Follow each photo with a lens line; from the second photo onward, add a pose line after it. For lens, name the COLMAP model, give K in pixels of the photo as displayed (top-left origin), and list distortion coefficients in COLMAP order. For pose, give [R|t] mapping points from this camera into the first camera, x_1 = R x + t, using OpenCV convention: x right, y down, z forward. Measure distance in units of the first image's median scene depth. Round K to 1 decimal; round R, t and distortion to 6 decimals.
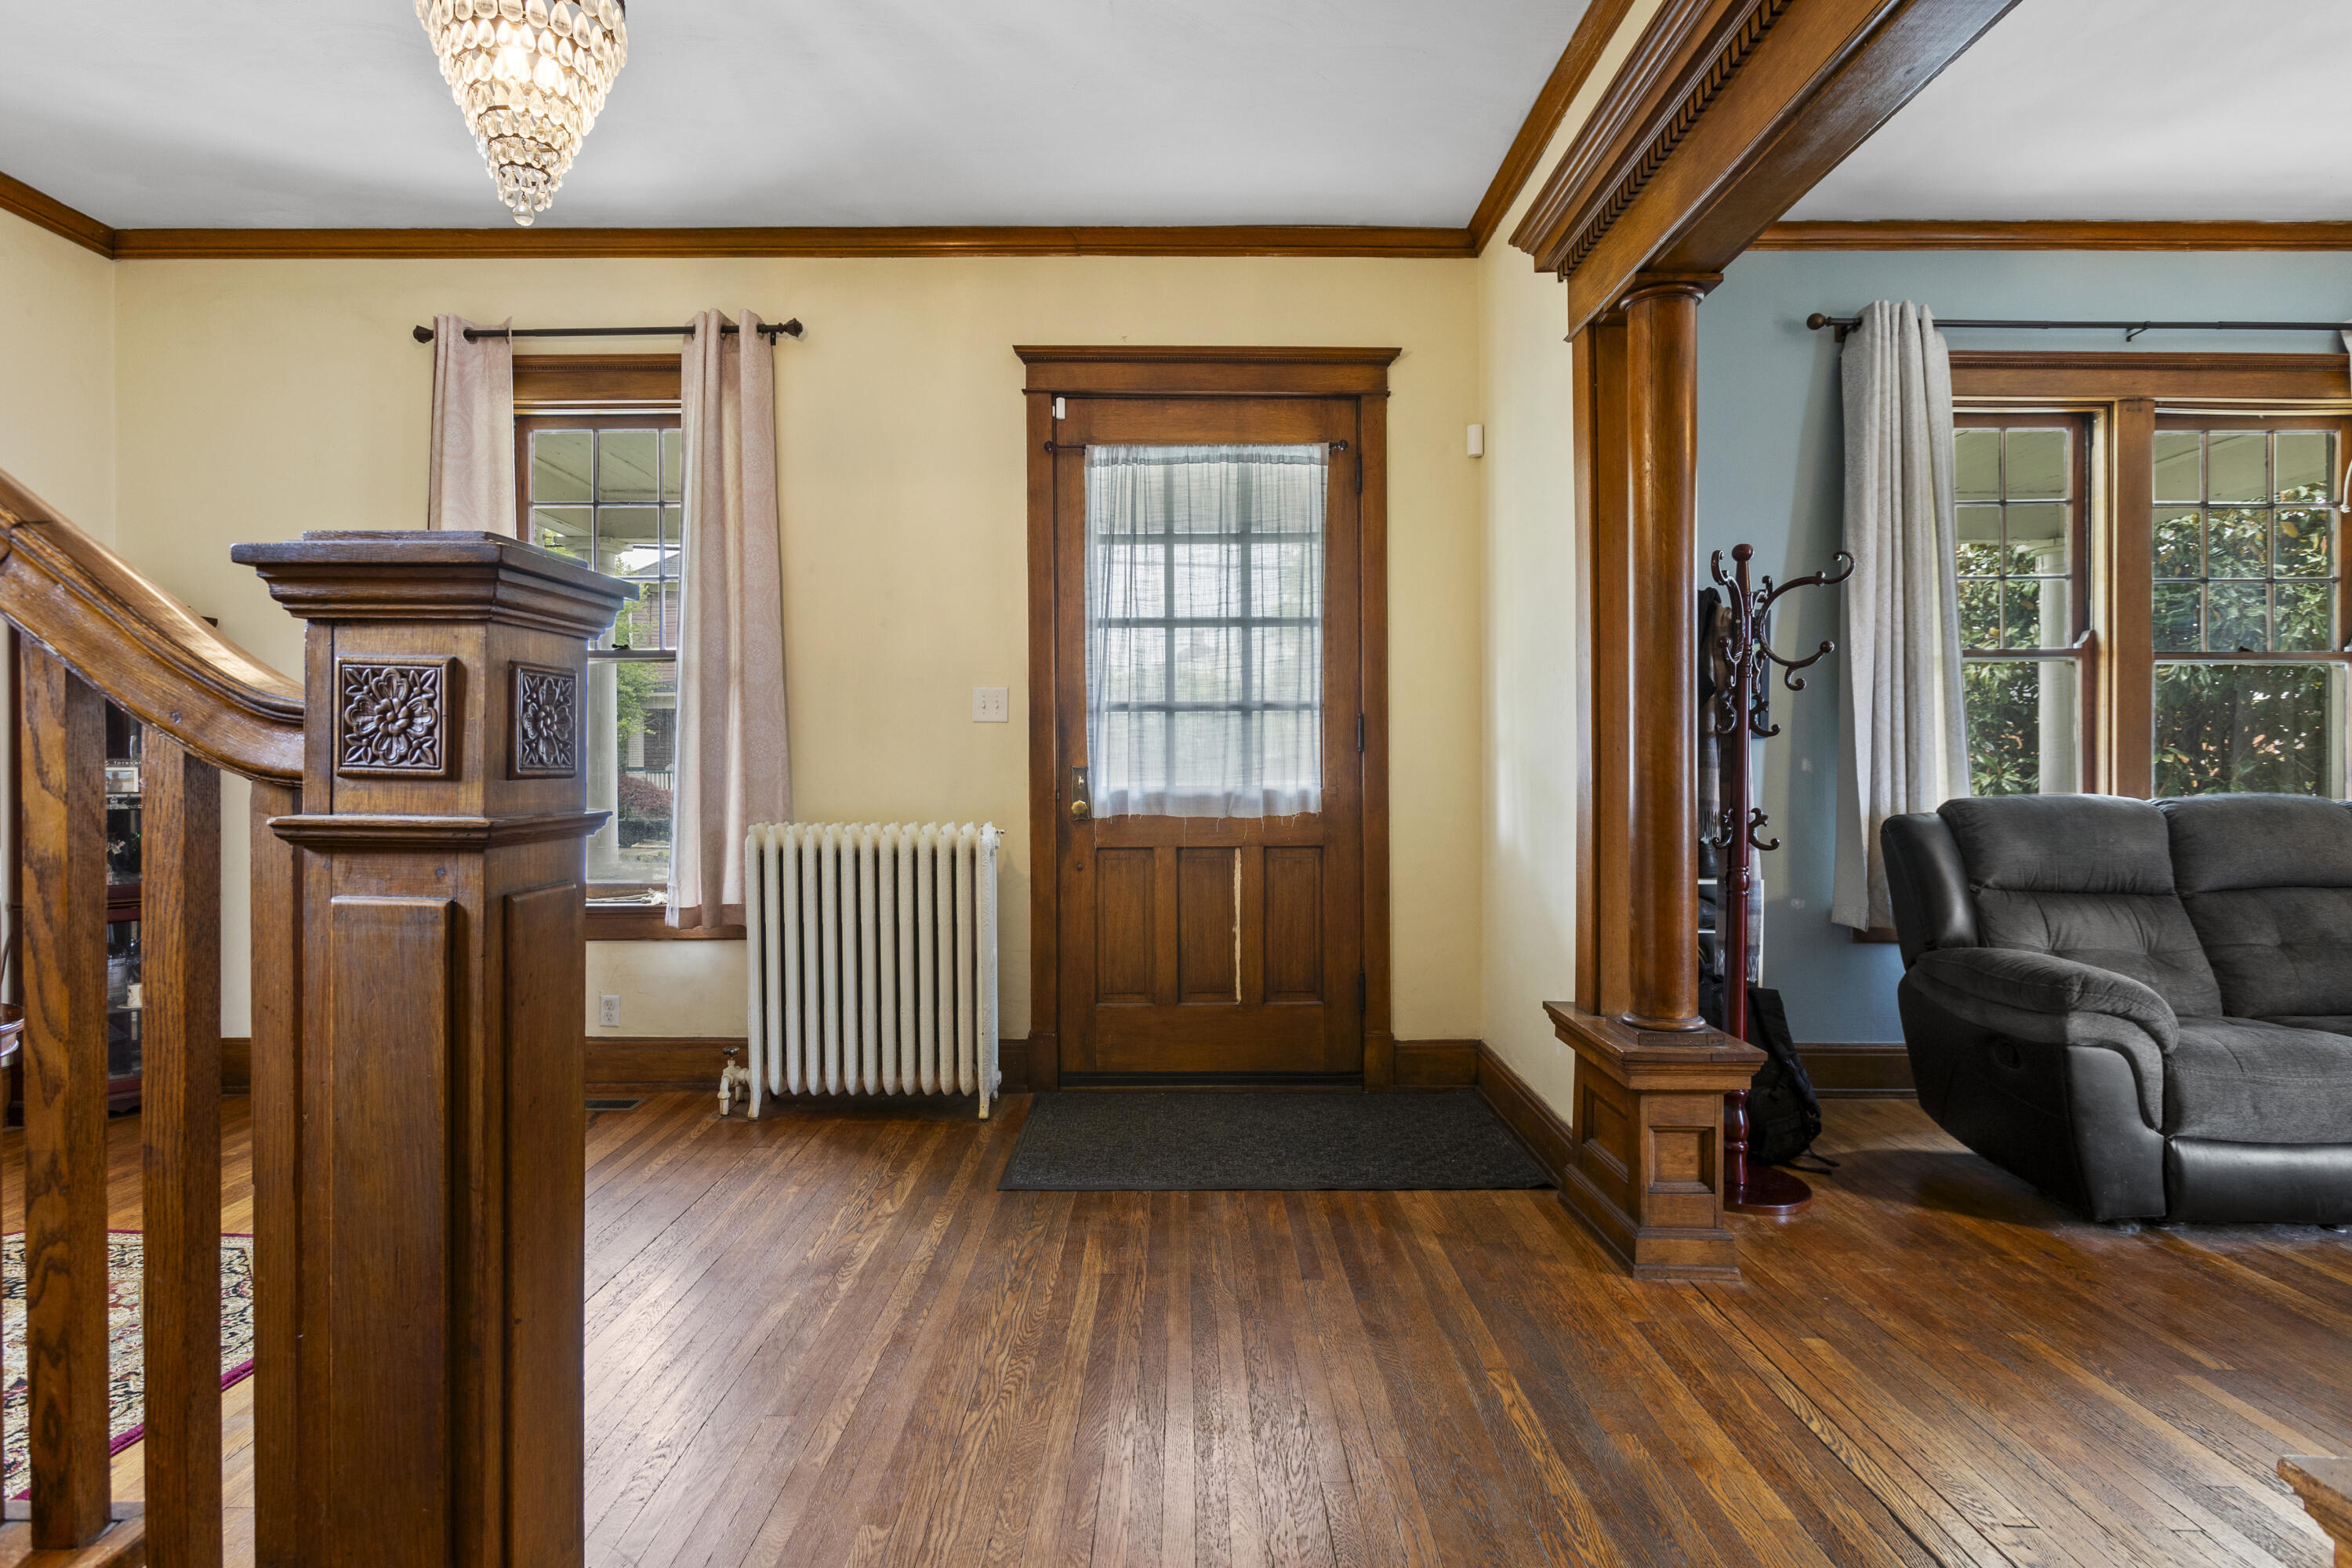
lens RADIAL K [[1233.9, 0, 1171.8], [0, 1233.9, 767.4], [0, 0, 1]] dist [-0.003464, 0.011509]
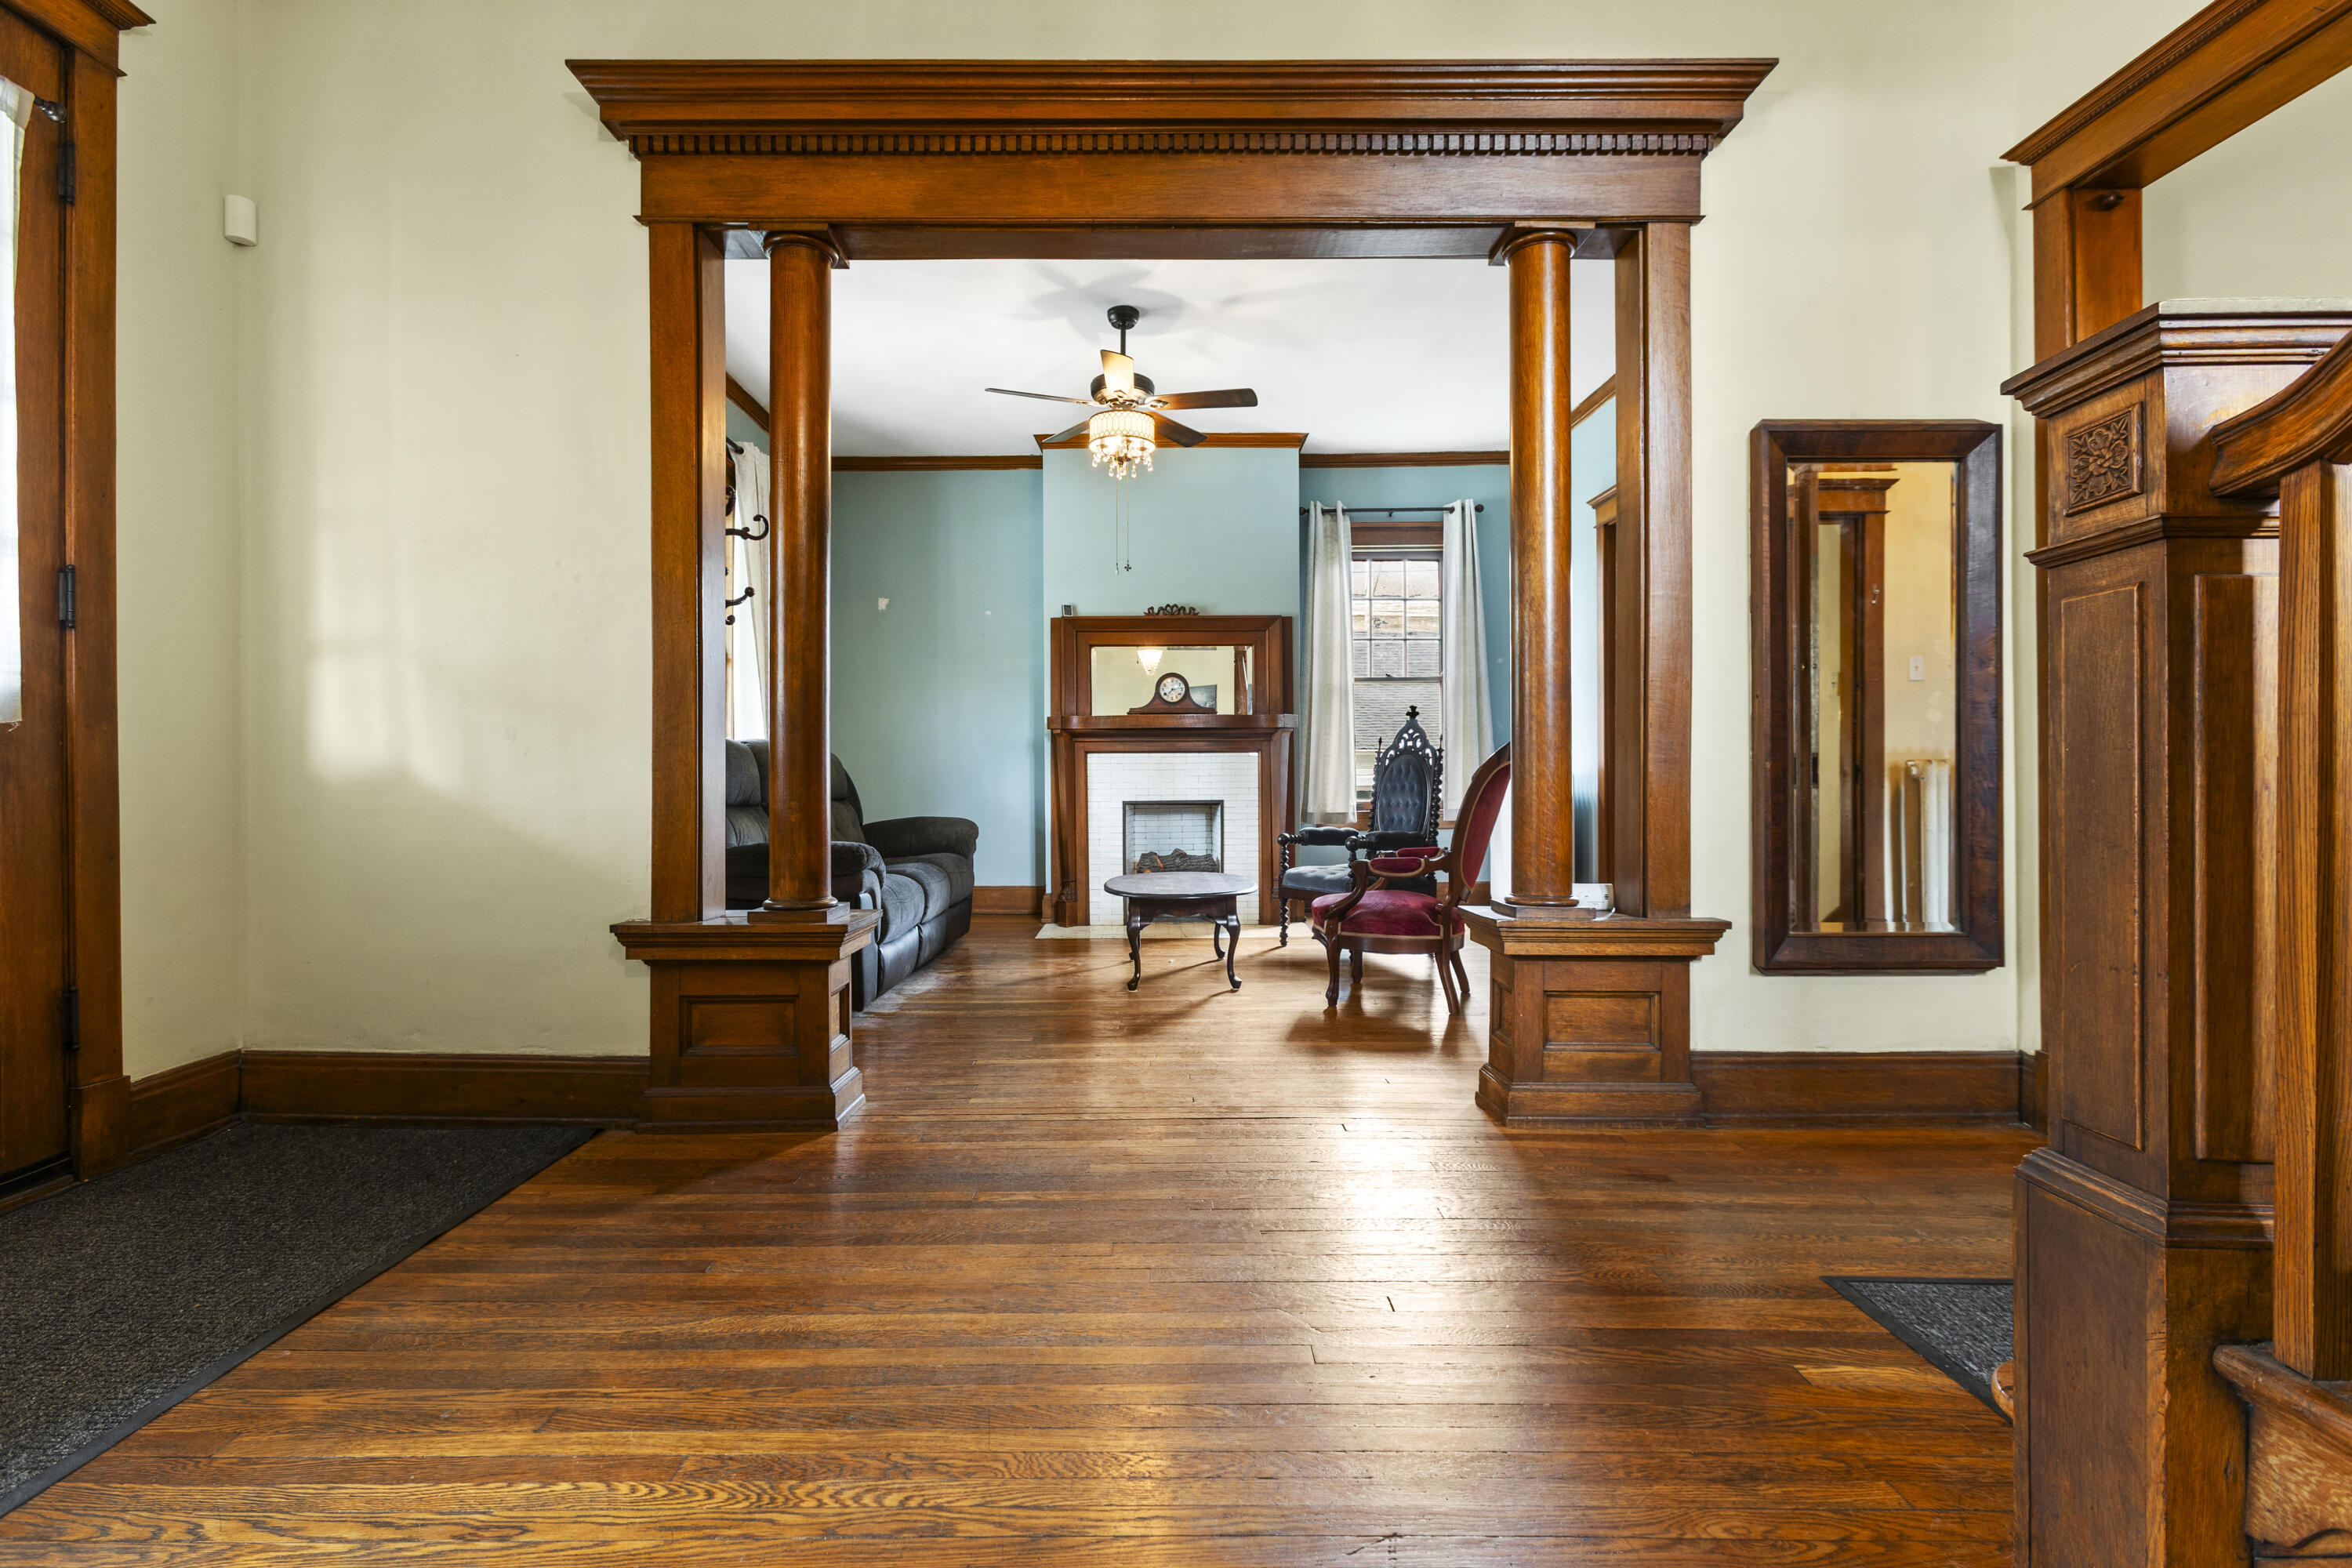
lens RADIAL K [[1042.5, 0, 1175.3], [0, 1042.5, 775.6], [0, 0, 1]] dist [-0.003057, -0.000966]
pose [[-0.011934, 0.005206, 0.999915, -0.469502], [0.004748, 0.999975, -0.005150, 0.084954], [-0.999918, 0.004687, -0.011958, 0.587334]]
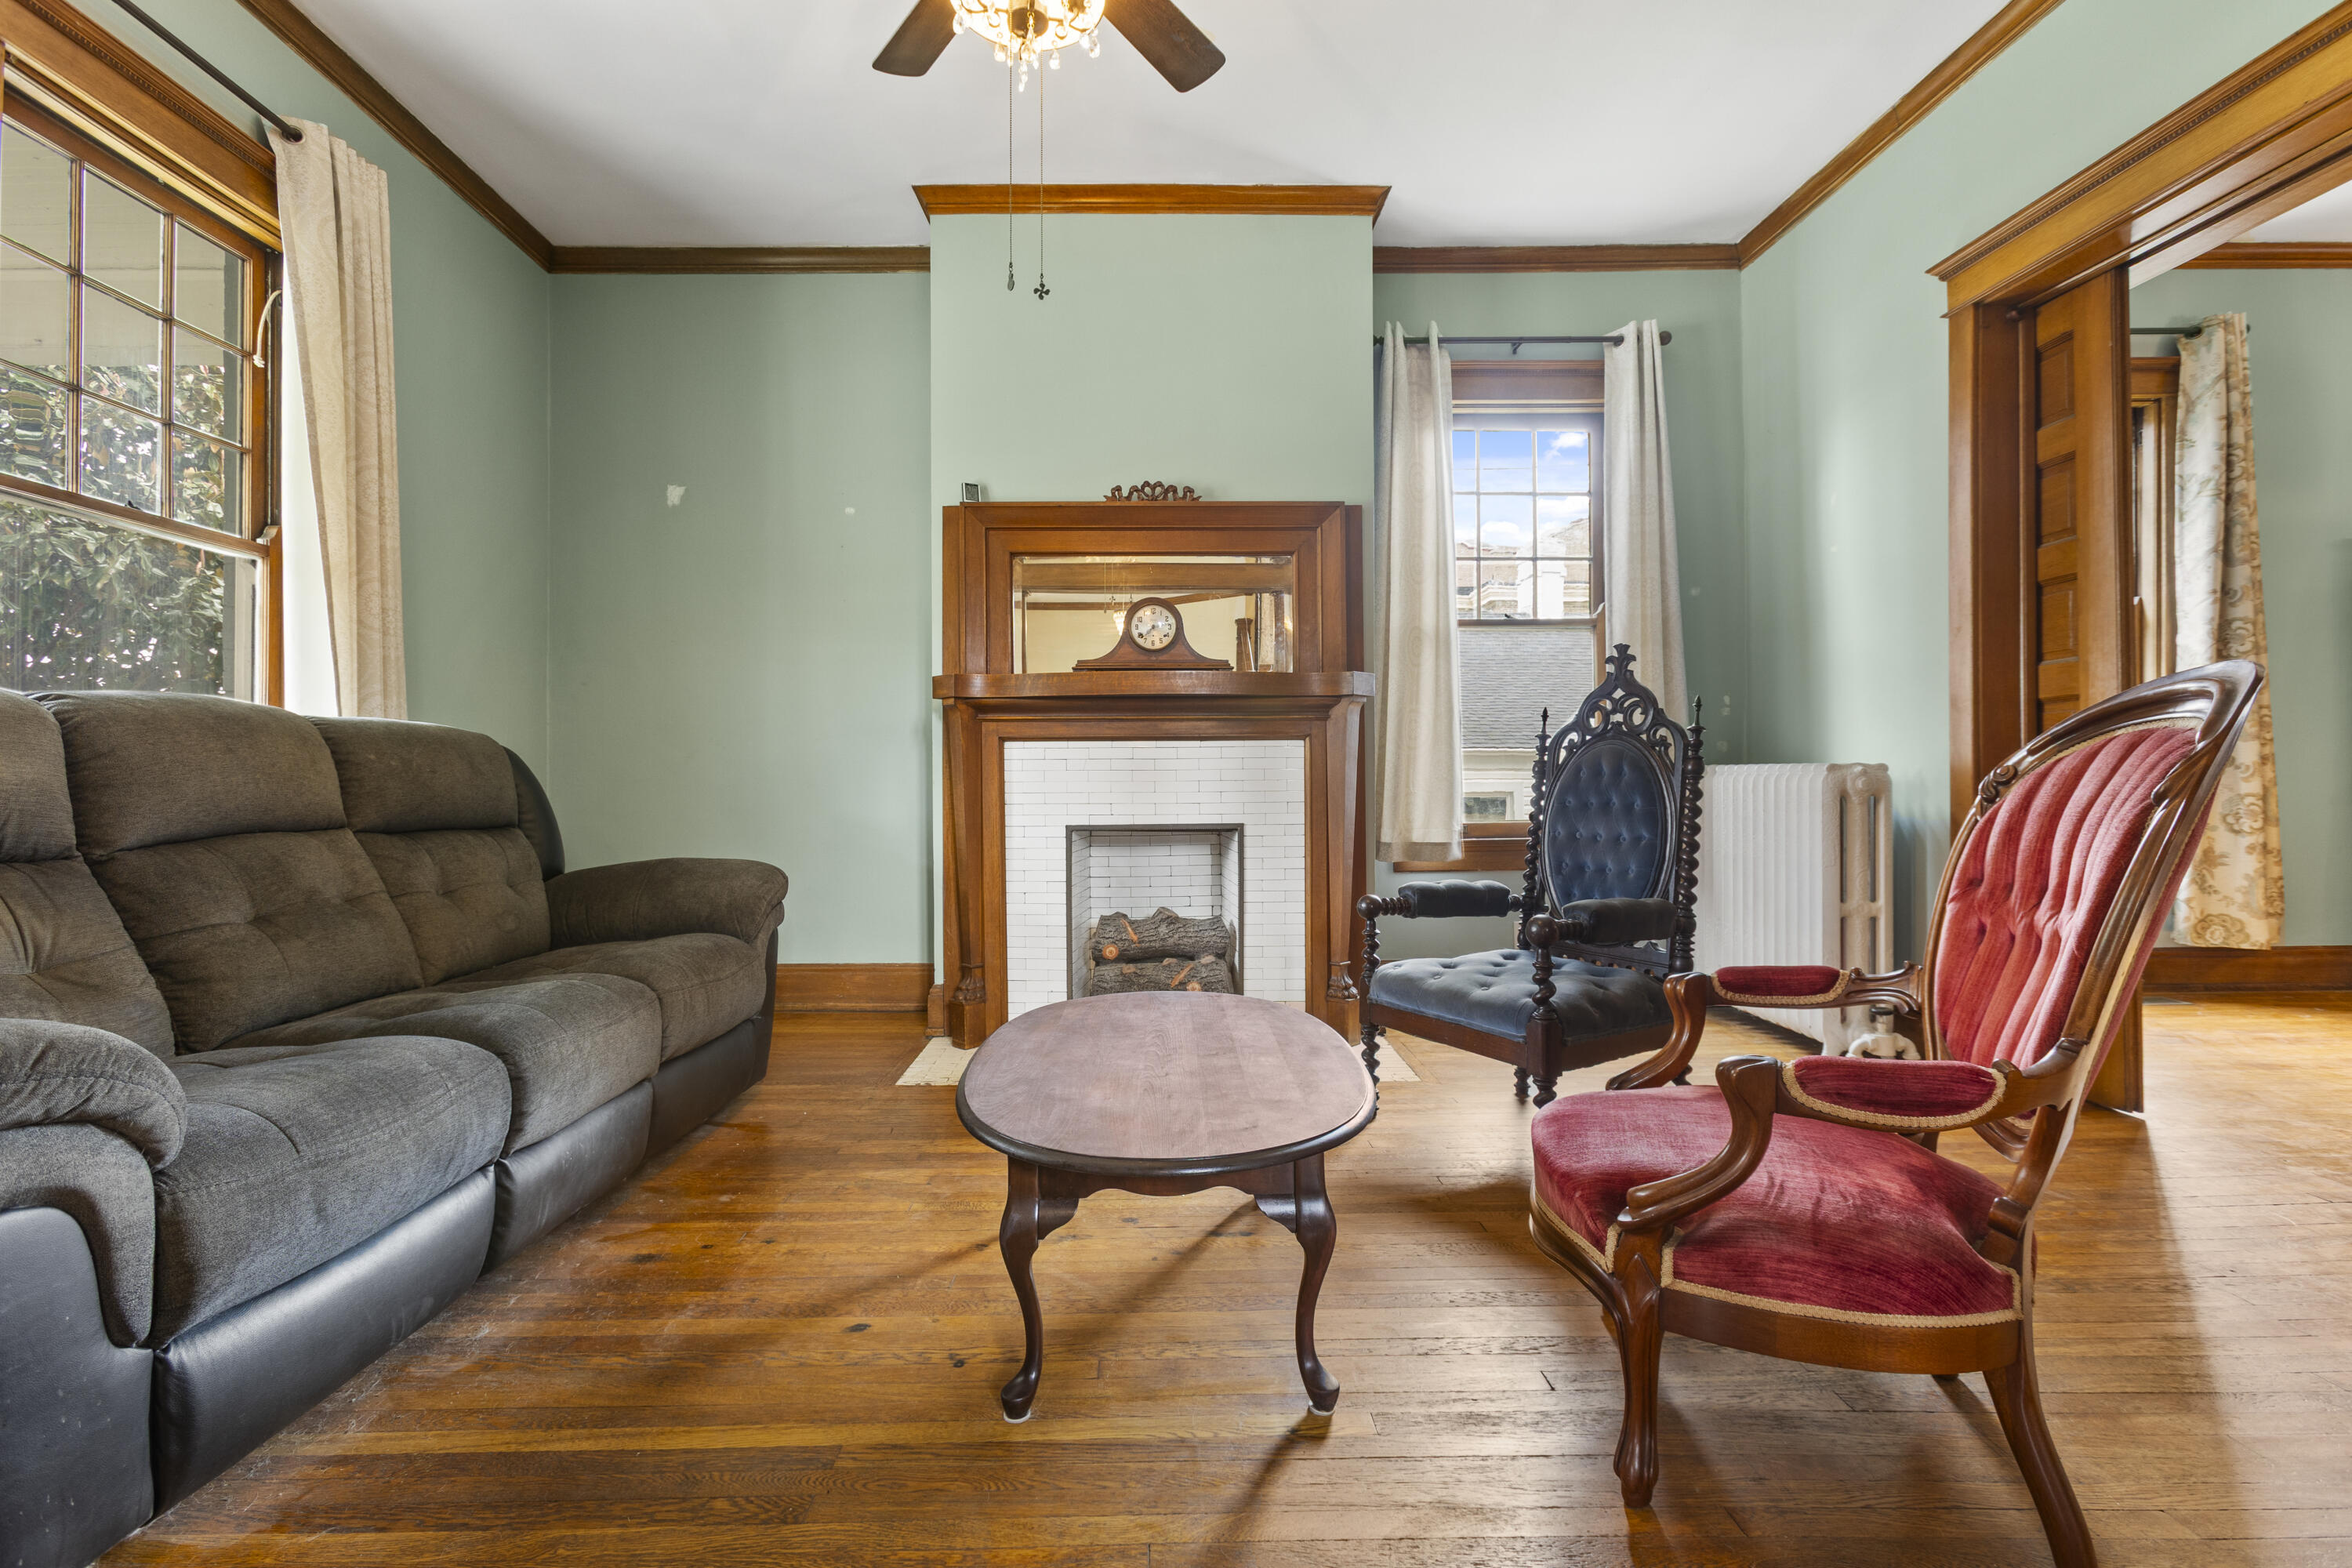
lens RADIAL K [[1042.5, 0, 1175.3], [0, 1042.5, 775.6], [0, 0, 1]] dist [-0.003057, -0.000966]
pose [[-0.019806, 0.009580, 0.999758, 0.367565], [0.003586, 0.999948, -0.009511, 0.080125], [-0.999797, 0.003397, -0.019840, 0.568817]]
